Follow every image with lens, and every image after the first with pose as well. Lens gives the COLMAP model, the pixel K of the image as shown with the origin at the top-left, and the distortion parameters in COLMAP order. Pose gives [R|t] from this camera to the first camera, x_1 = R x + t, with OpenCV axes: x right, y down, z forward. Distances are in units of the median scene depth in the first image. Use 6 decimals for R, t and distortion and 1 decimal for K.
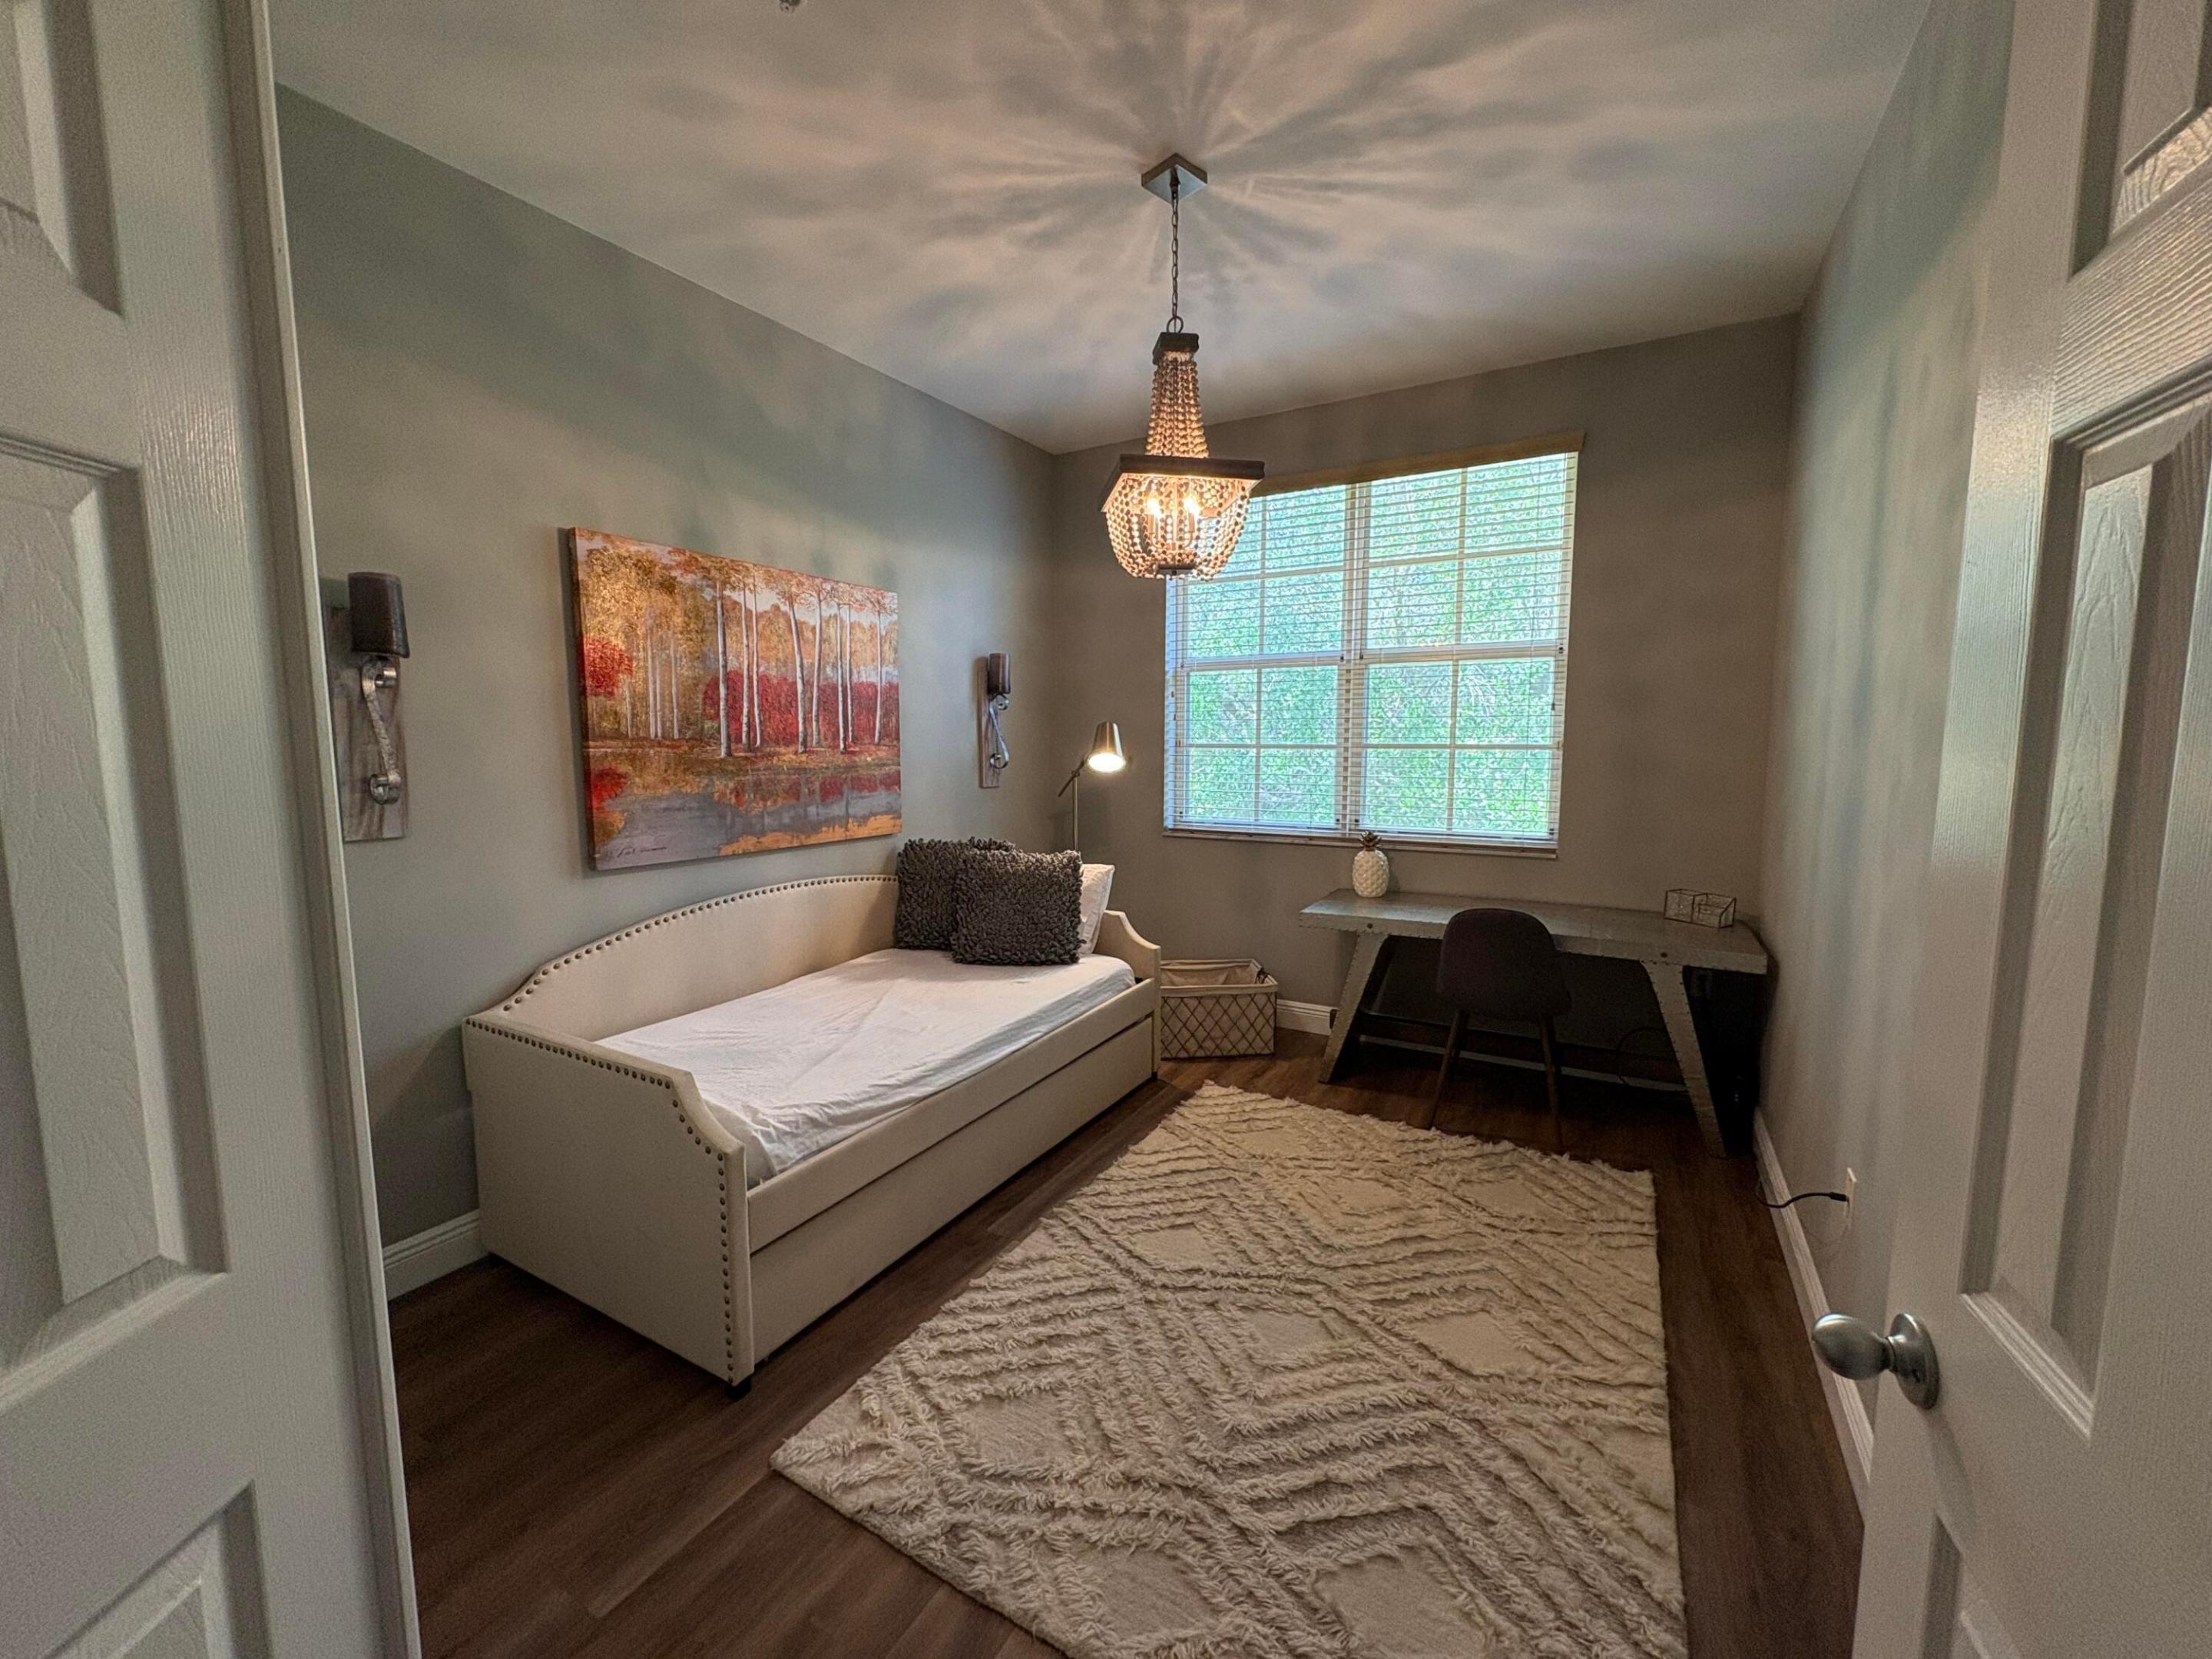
lens RADIAL K [[875.4, 0, 1104.7], [0, 875.4, 827.1], [0, 0, 1]] dist [-0.000928, 0.000315]
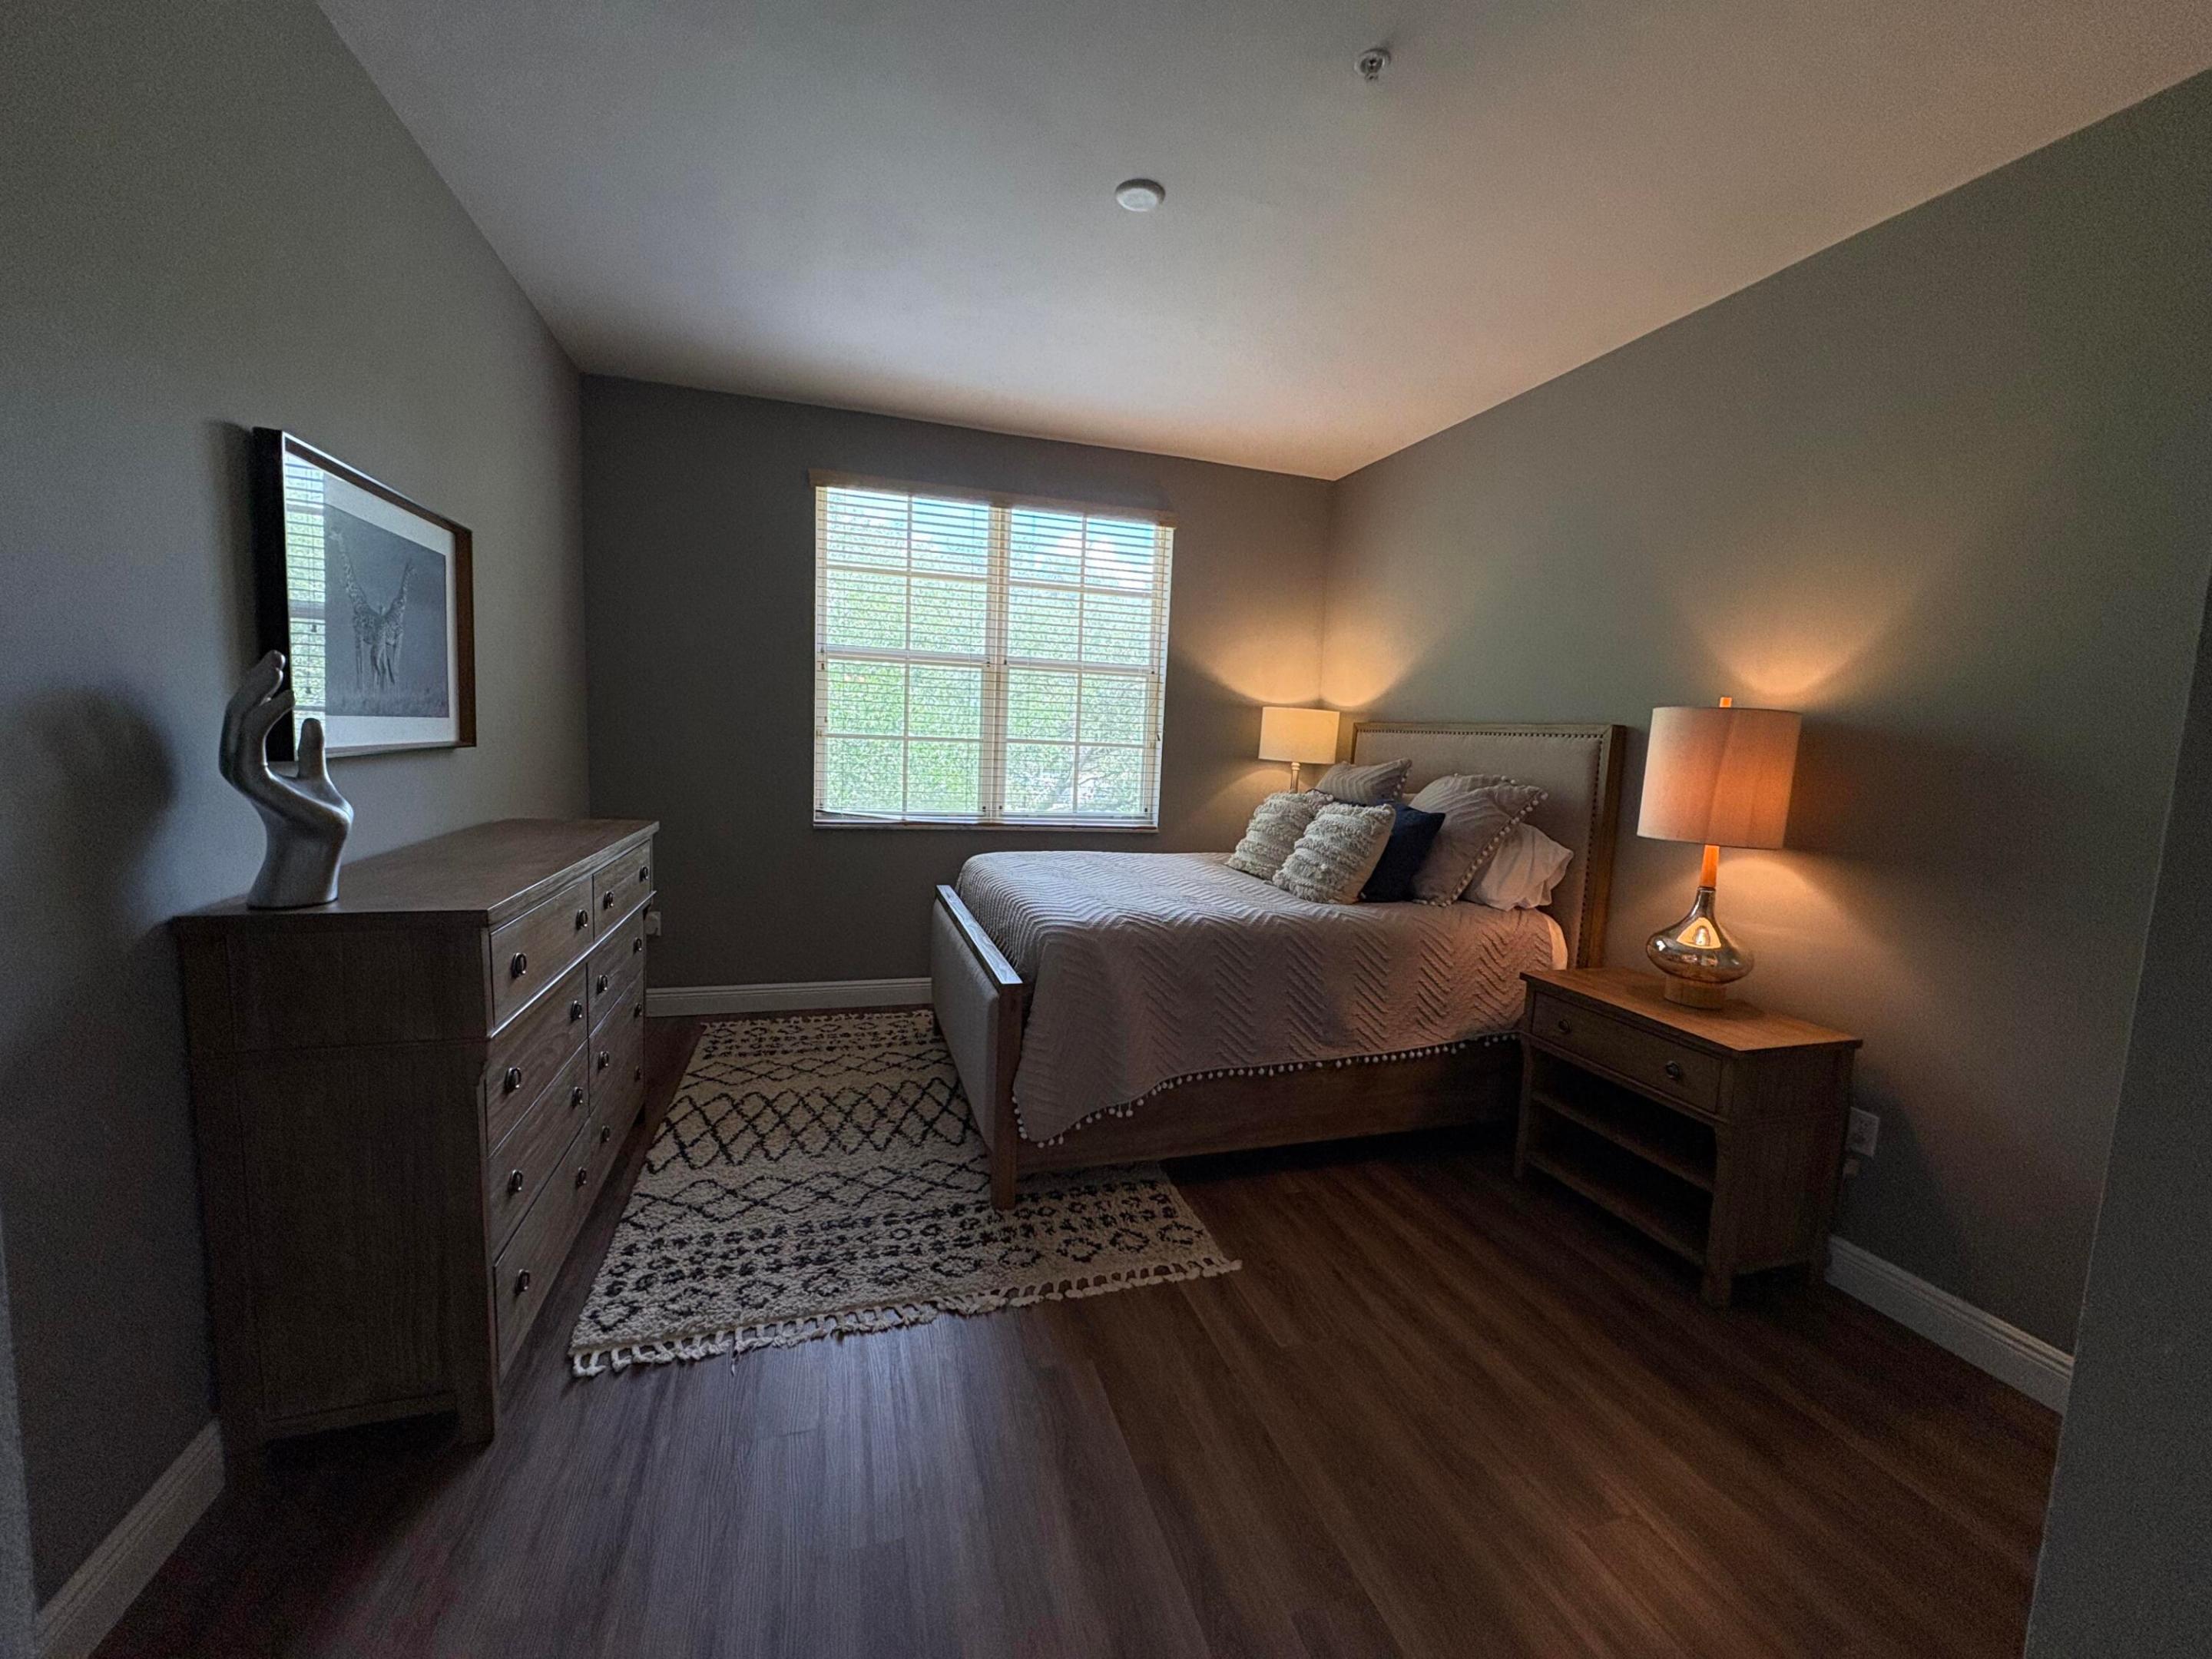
lens RADIAL K [[875.4, 0, 1104.7], [0, 875.4, 827.1], [0, 0, 1]] dist [-0.000928, 0.000315]
pose [[0.680673, -0.046186, 0.731130, -0.452063], [0.040694, 0.998854, 0.025213, -0.004429], [-0.731456, 0.012590, 0.681772, 0.133024]]
